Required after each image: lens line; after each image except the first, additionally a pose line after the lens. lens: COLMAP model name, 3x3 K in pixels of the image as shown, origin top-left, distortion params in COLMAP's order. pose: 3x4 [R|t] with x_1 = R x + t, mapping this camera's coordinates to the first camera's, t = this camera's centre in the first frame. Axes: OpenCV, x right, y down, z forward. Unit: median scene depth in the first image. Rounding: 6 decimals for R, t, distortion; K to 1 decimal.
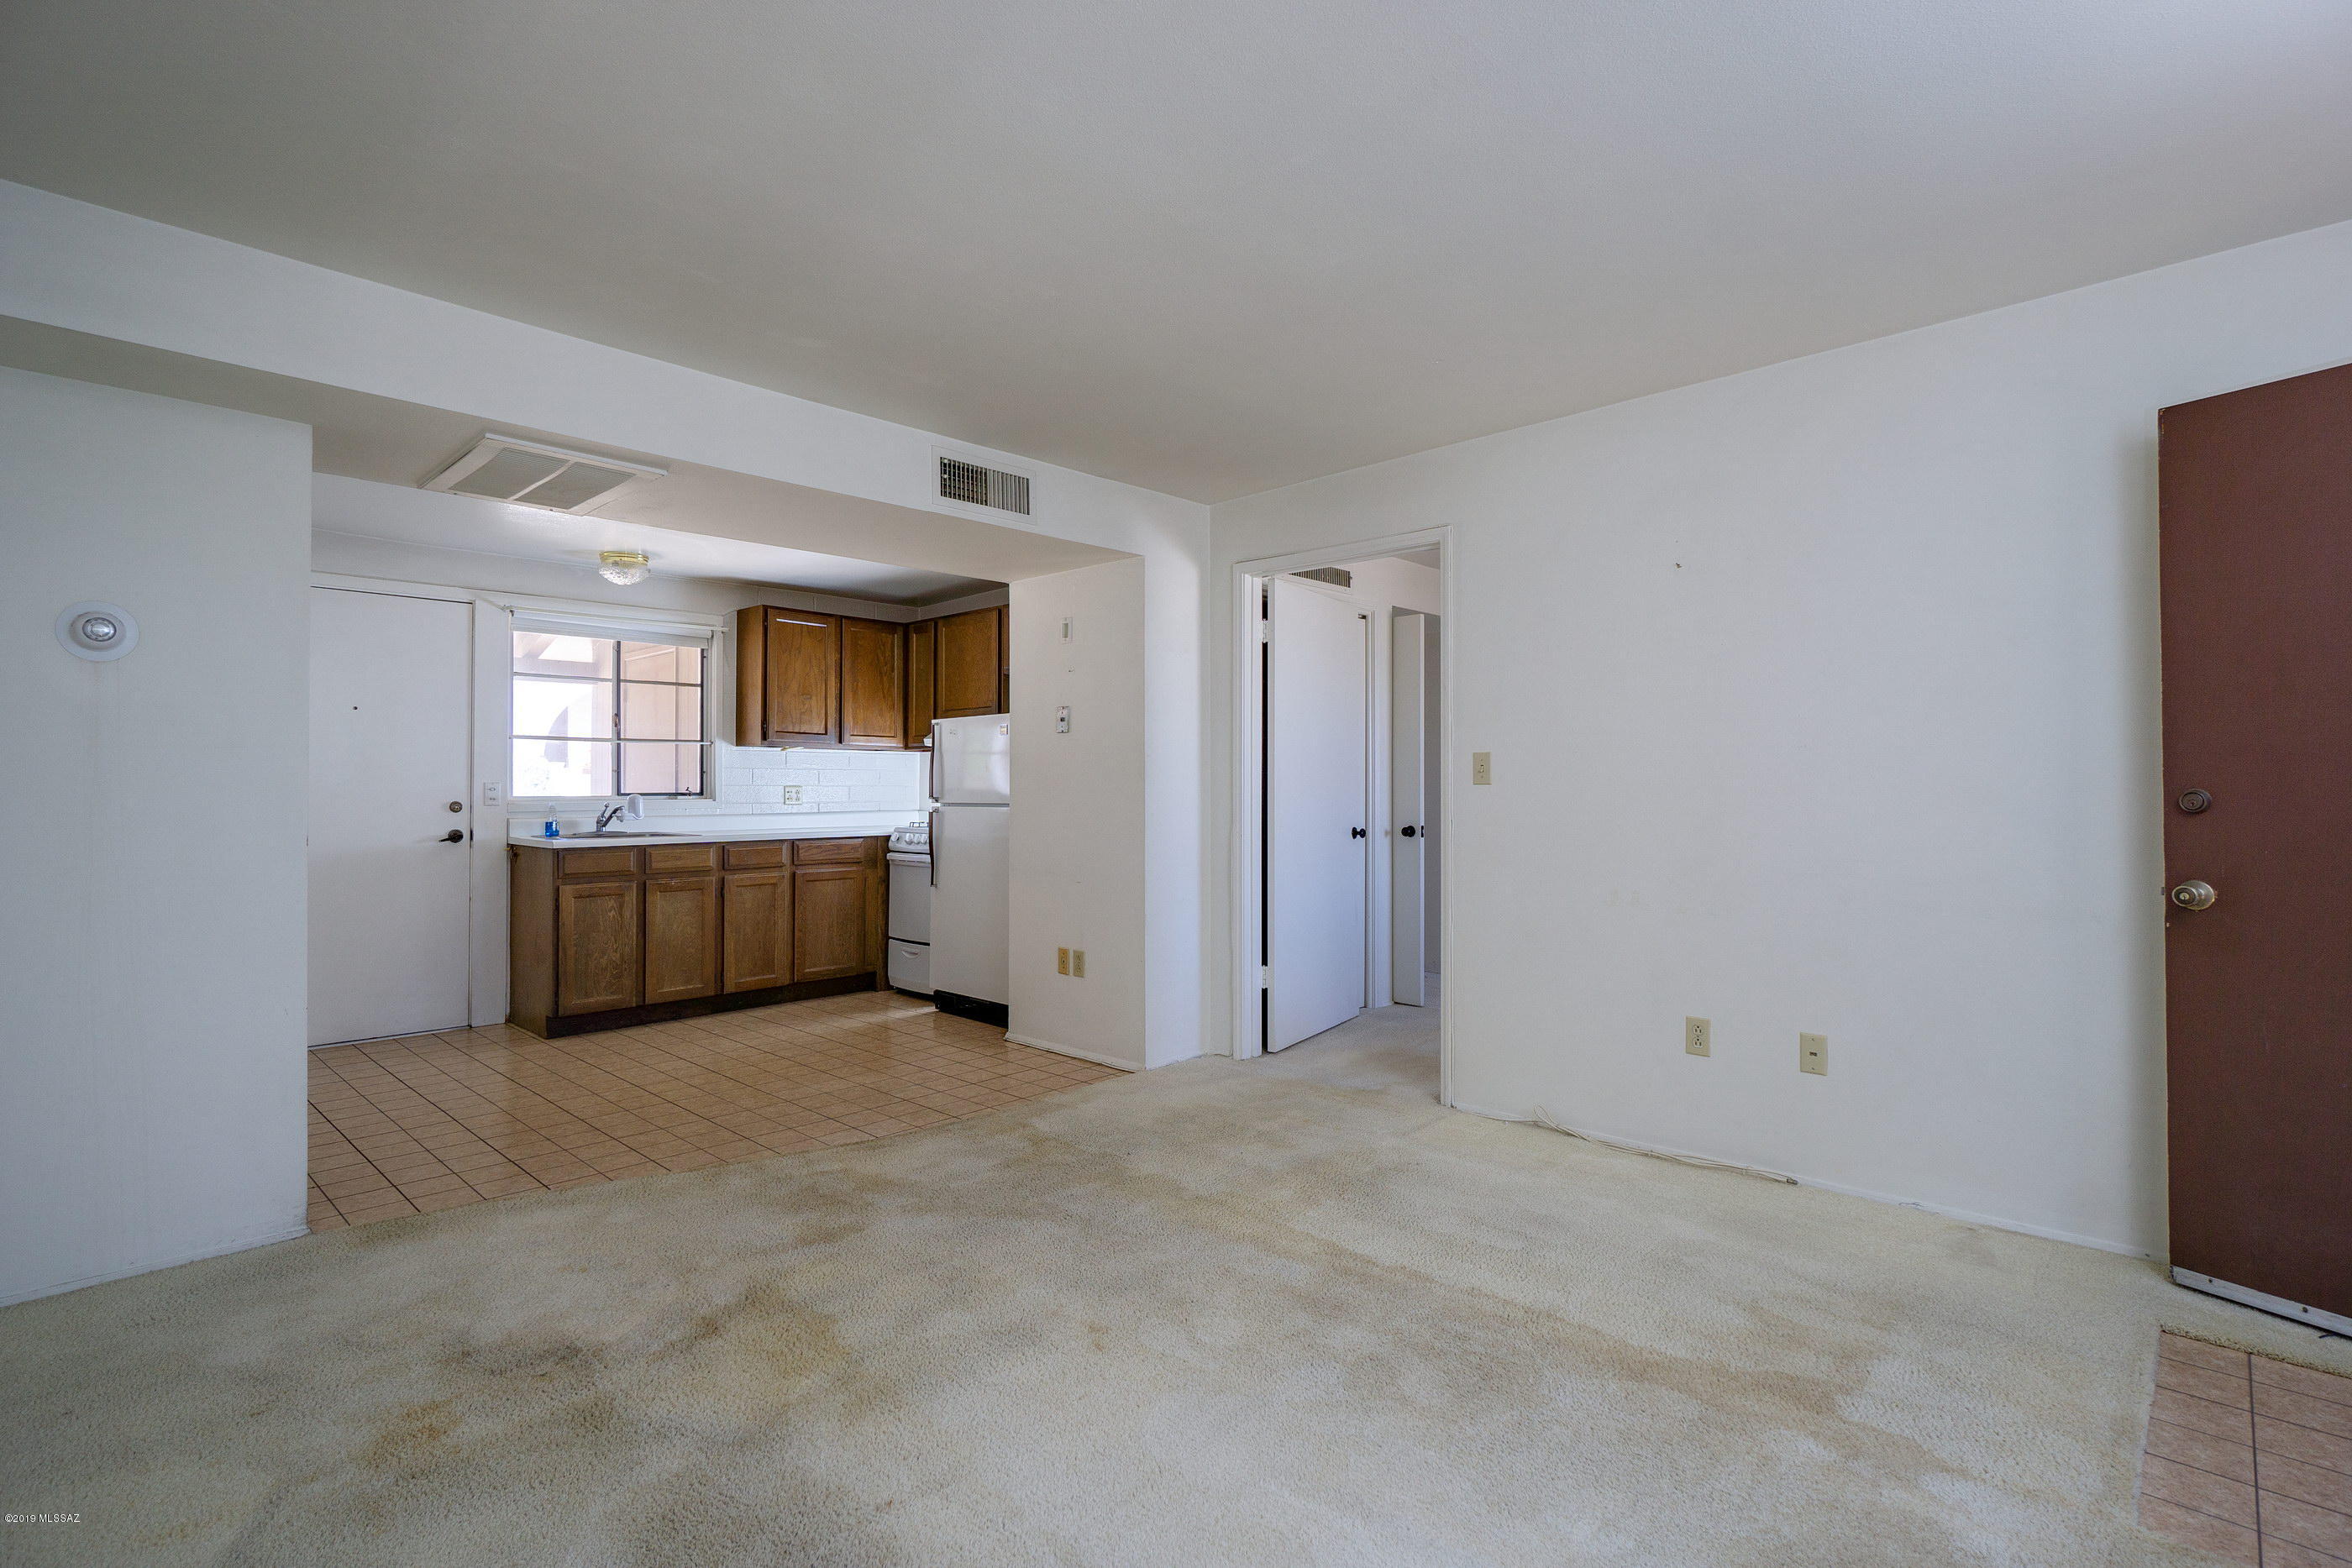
lens RADIAL K [[1144.1, 0, 1121.4], [0, 1144.1, 780.8], [0, 0, 1]] dist [0.005557, -0.000324]
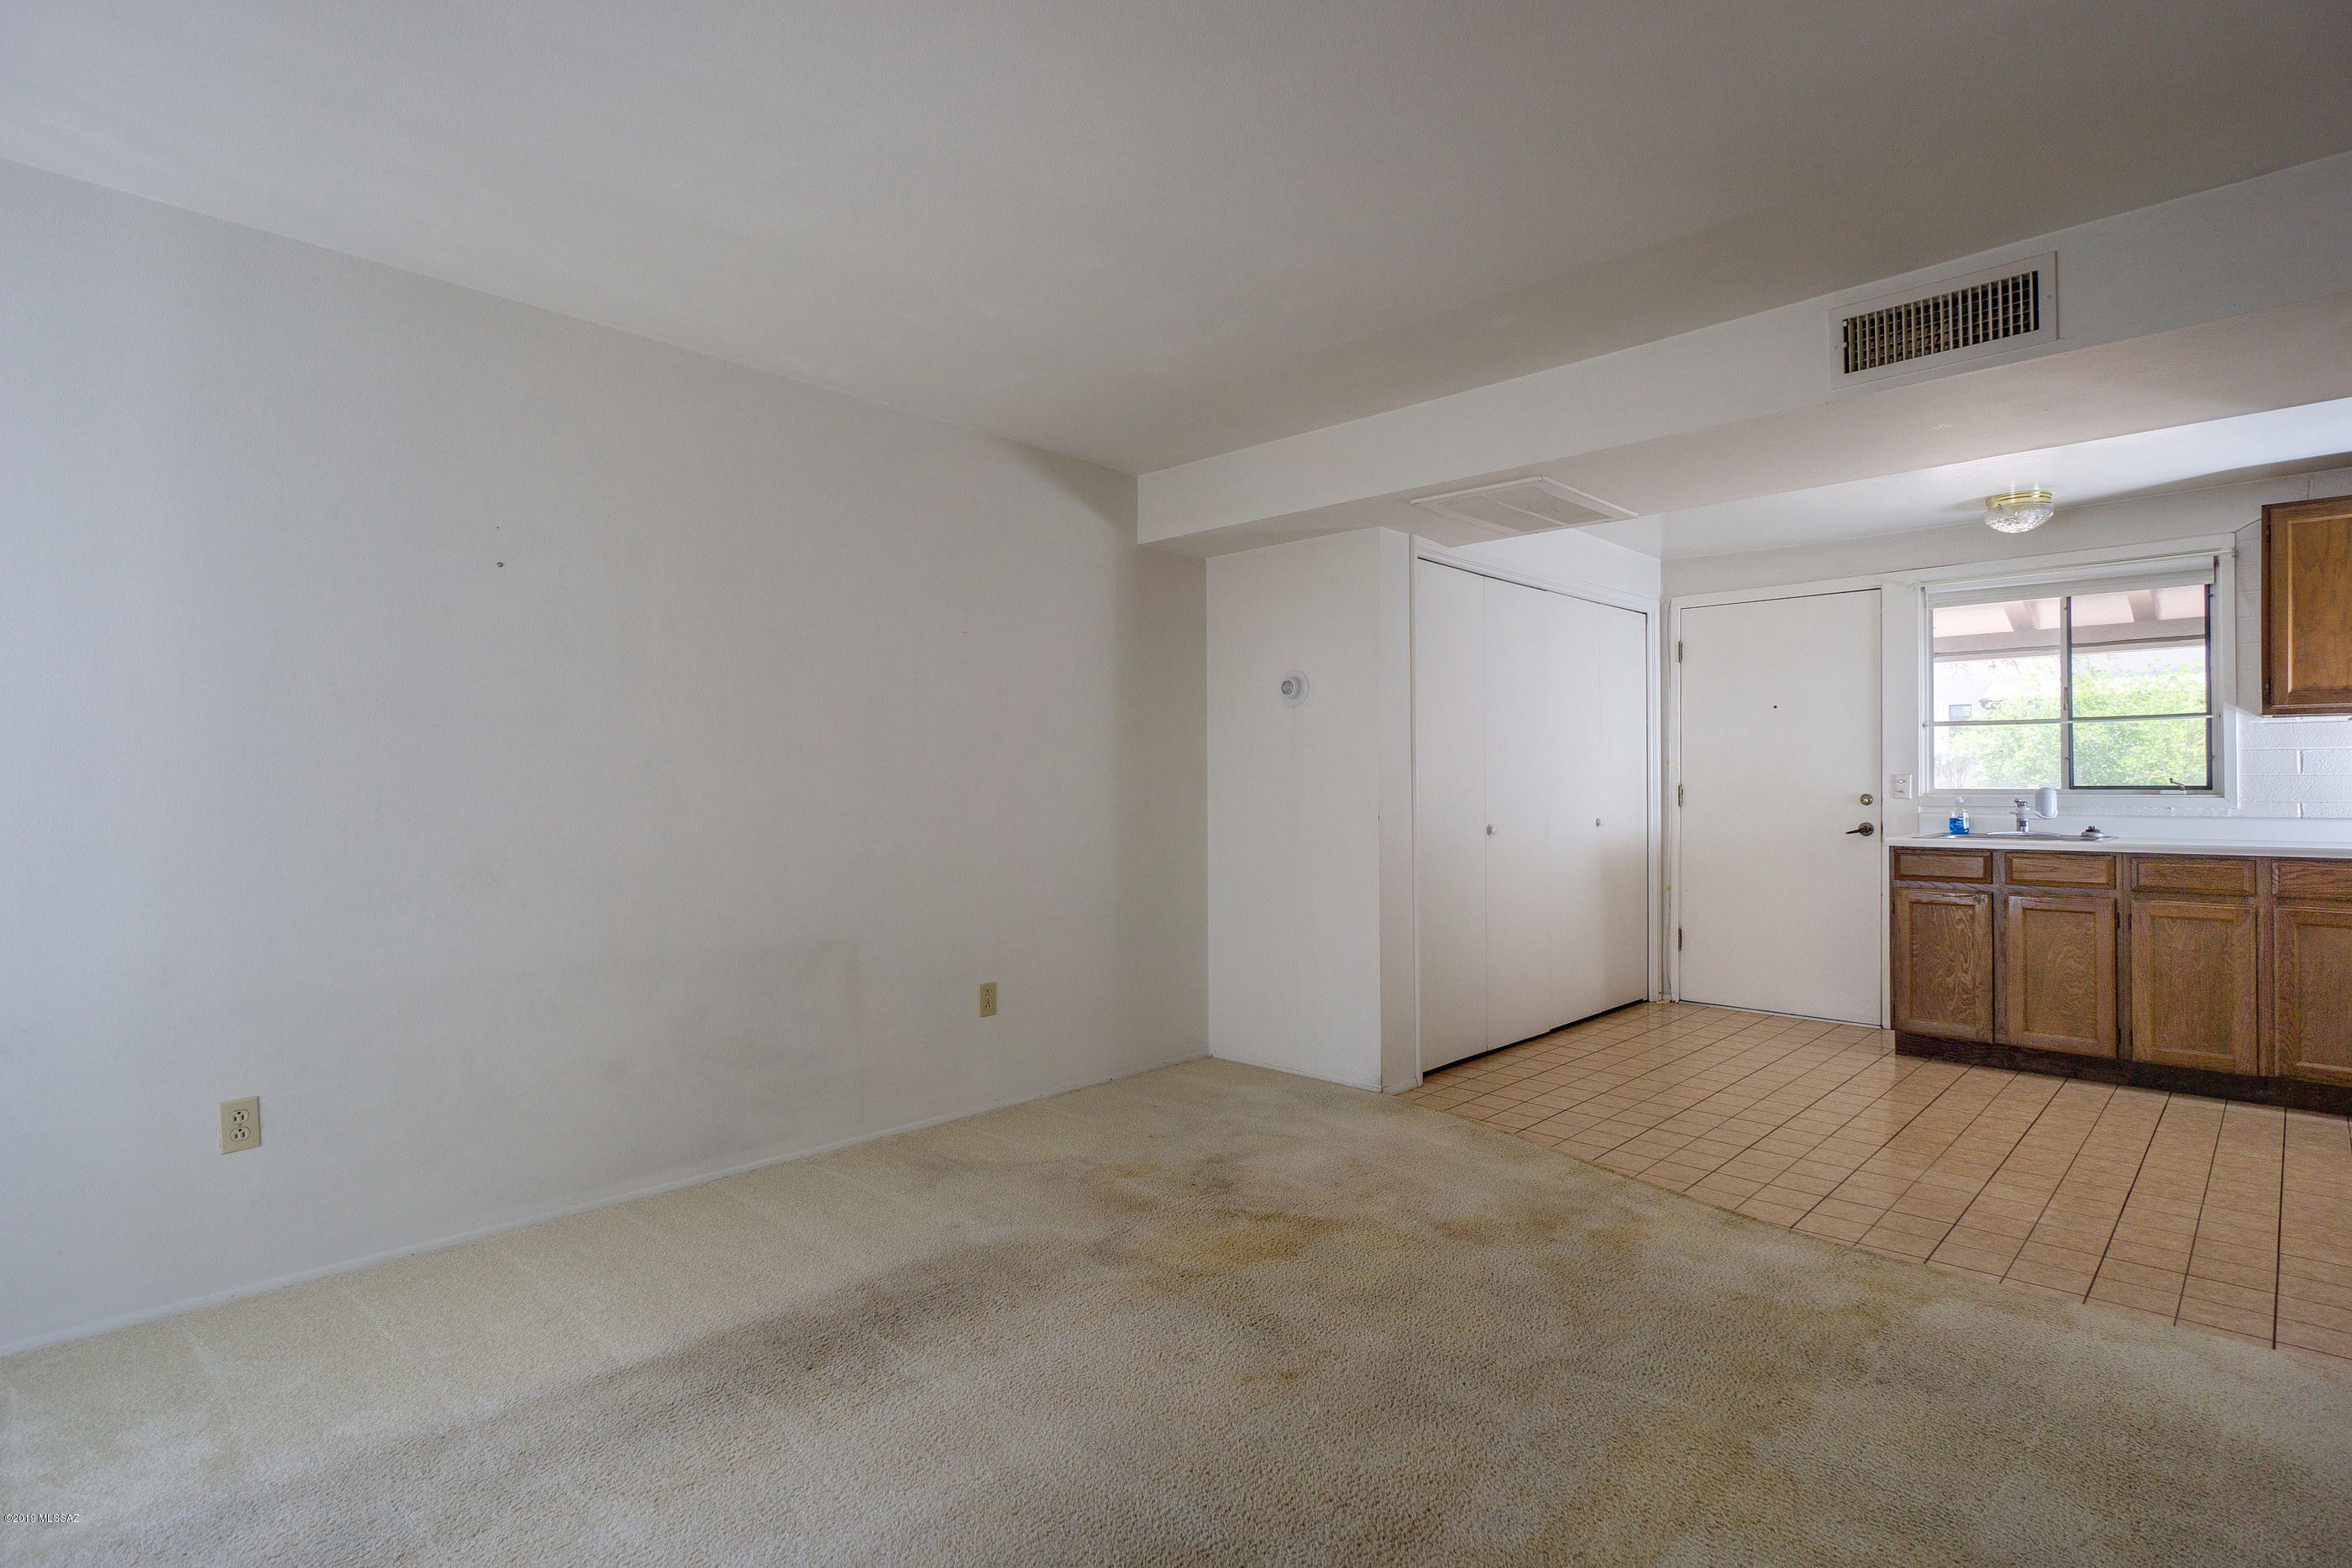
lens RADIAL K [[1148.7, 0, 1179.3], [0, 1148.7, 774.3], [0, 0, 1]] dist [0.001132, 0.000681]
pose [[0.011097, -0.007243, -0.999912, 0.390491], [0.007523, 0.999946, -0.007160, 0.003924], [0.999910, -0.007443, 0.011151, 0.397107]]
